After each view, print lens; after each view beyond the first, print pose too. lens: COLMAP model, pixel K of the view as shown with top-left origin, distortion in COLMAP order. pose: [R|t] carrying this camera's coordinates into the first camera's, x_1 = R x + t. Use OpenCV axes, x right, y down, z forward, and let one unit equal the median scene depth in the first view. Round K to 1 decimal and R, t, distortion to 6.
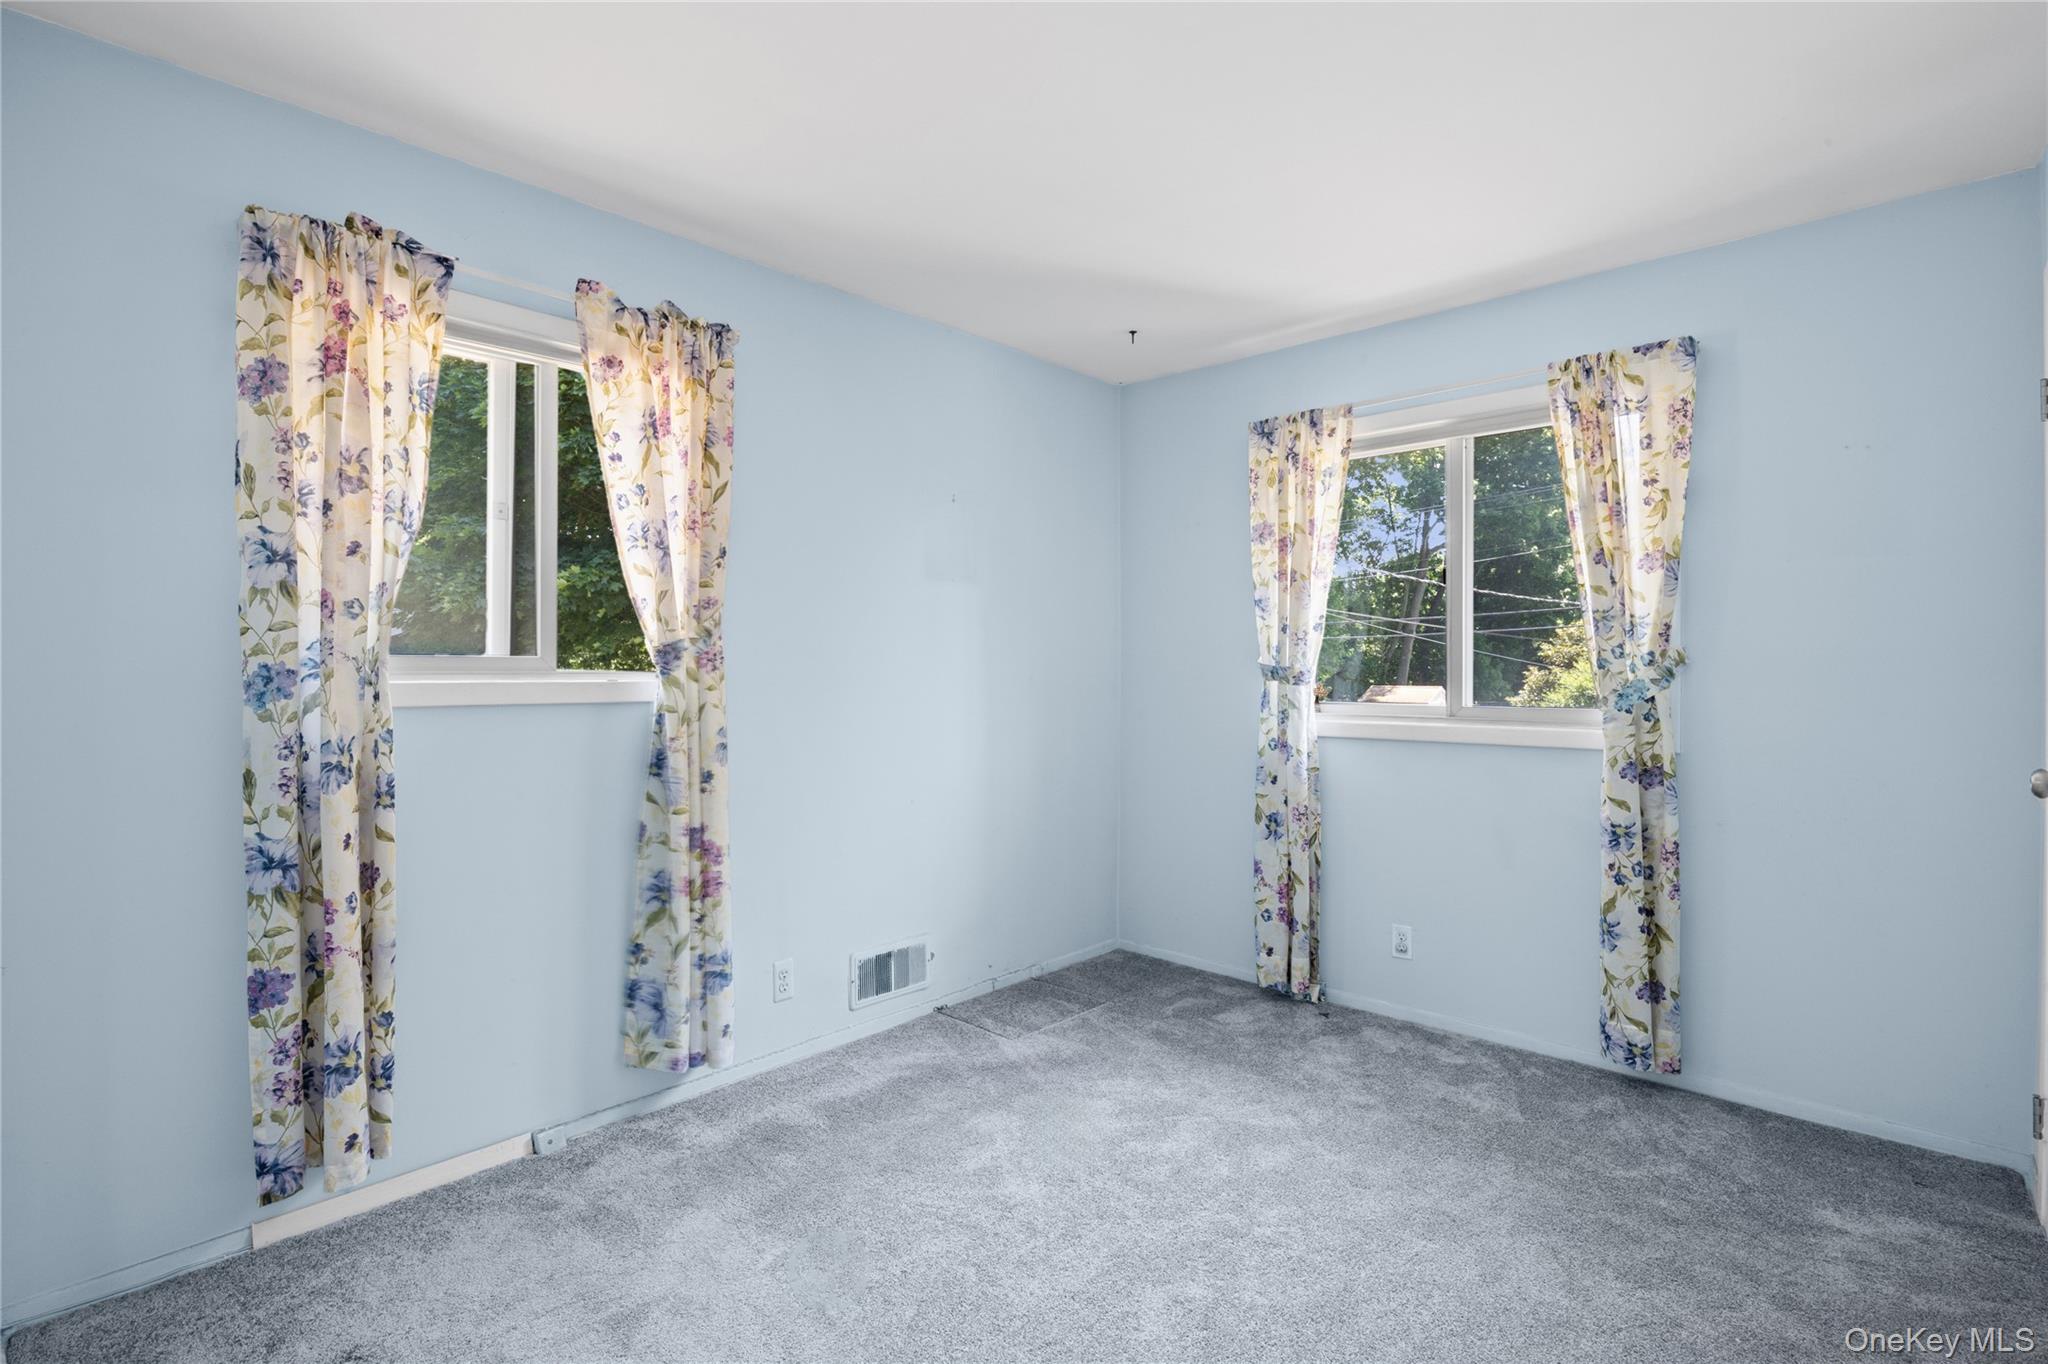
lens RADIAL K [[961.4, 0, 1024.0], [0, 961.4, 682.0], [0, 0, 1]] dist [0.036575, 0.000039]
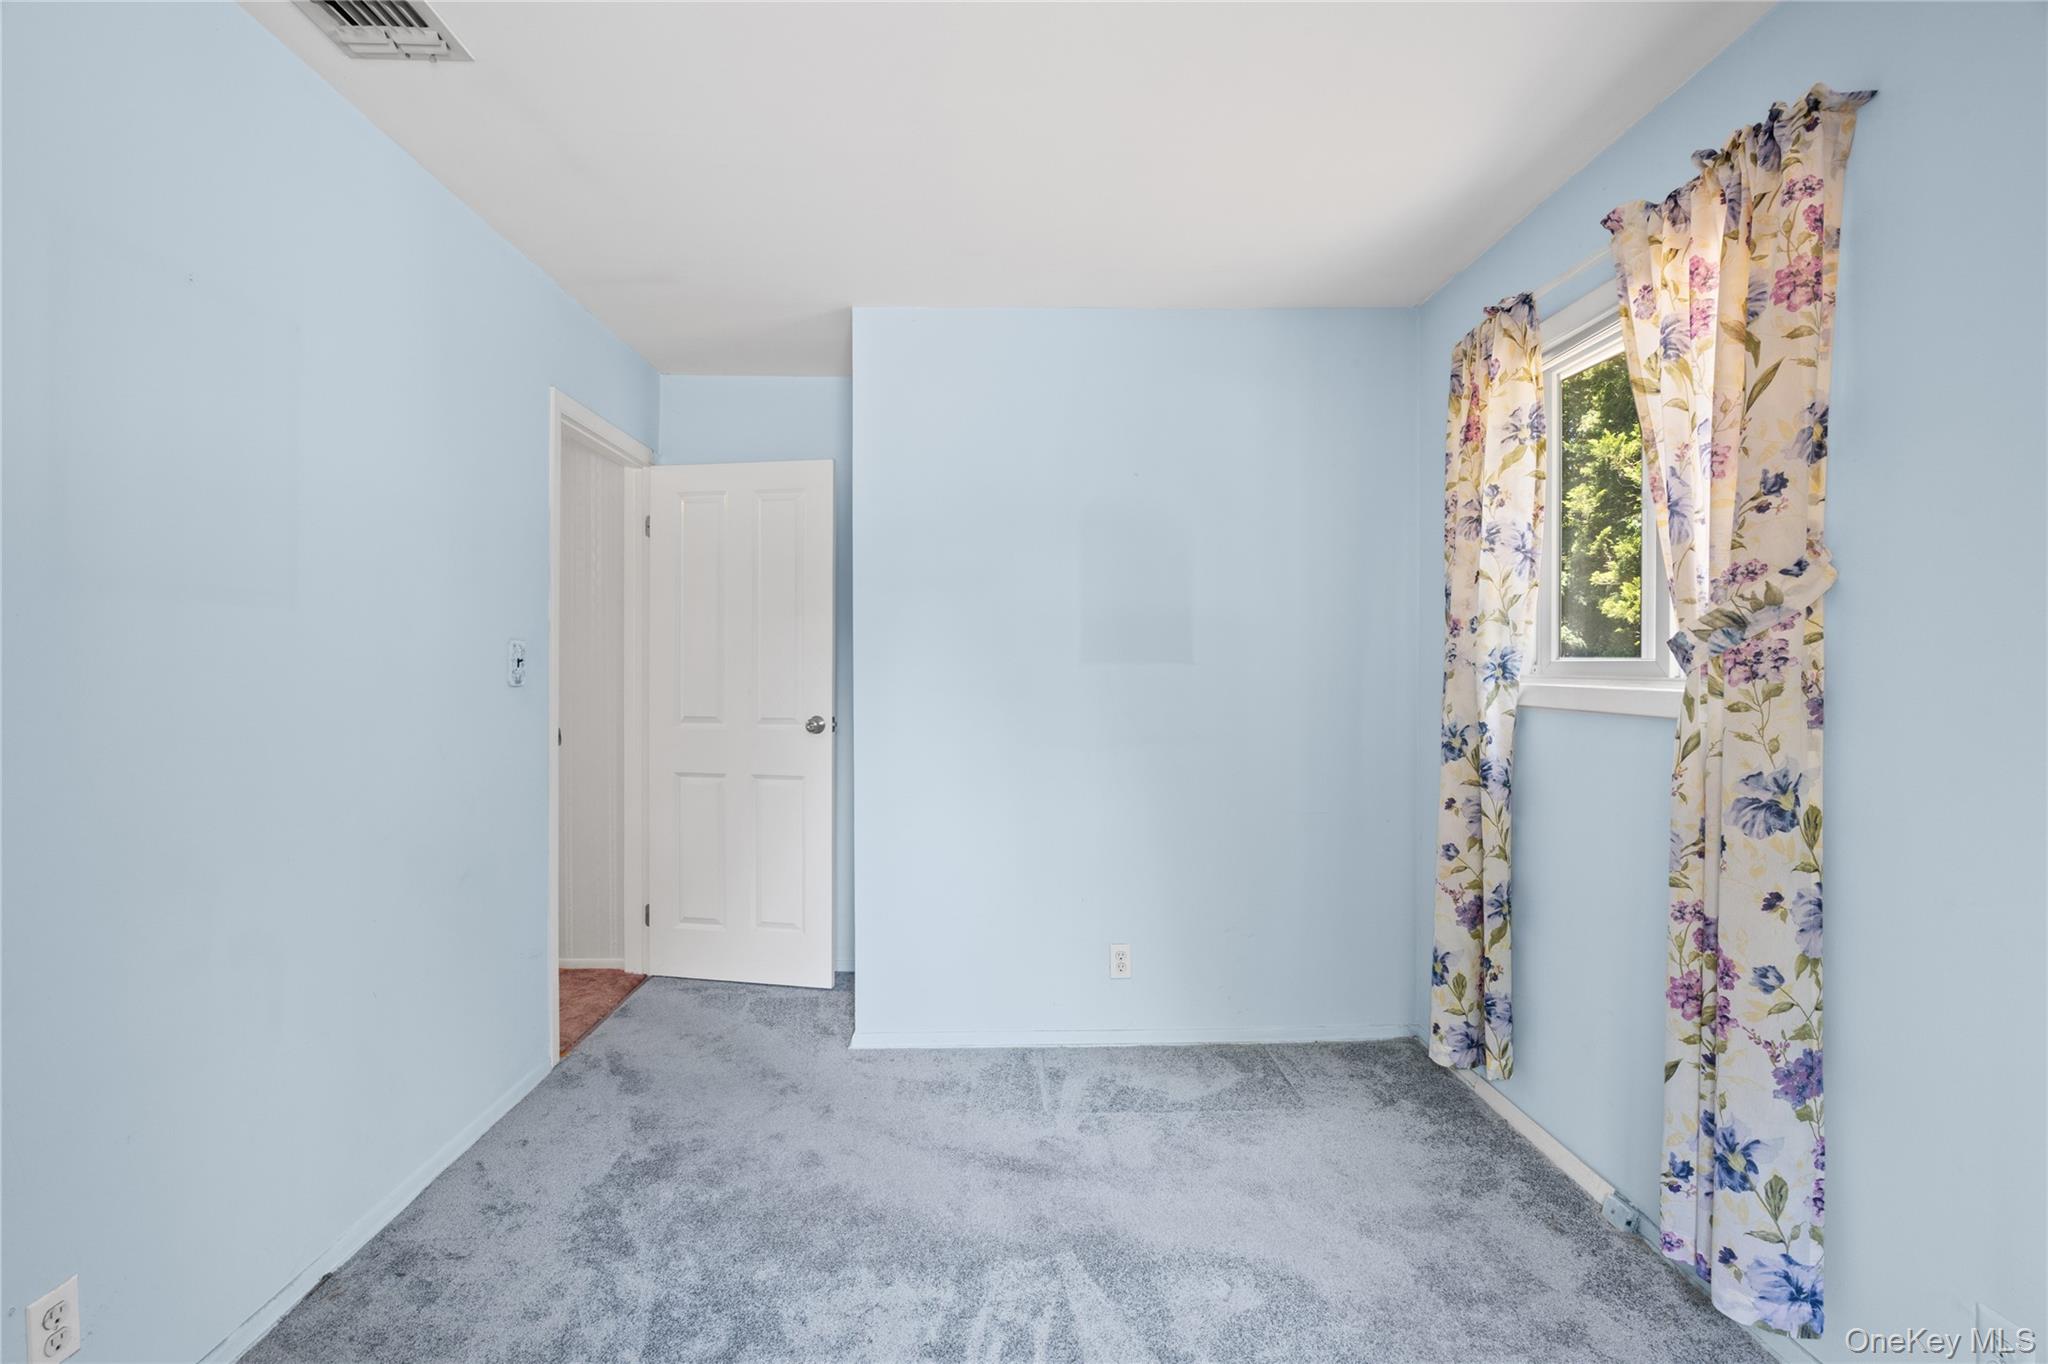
lens RADIAL K [[883.4, 0, 1024.0], [0, 883.4, 682.0], [0, 0, 1]] dist [-0.001605, -0.000216]
pose [[-0.704901, 0.008276, -0.709258, 0.416324], [-0.020815, 0.999260, 0.032347, -0.019544], [0.709001, 0.037564, -0.704207, 1.083734]]
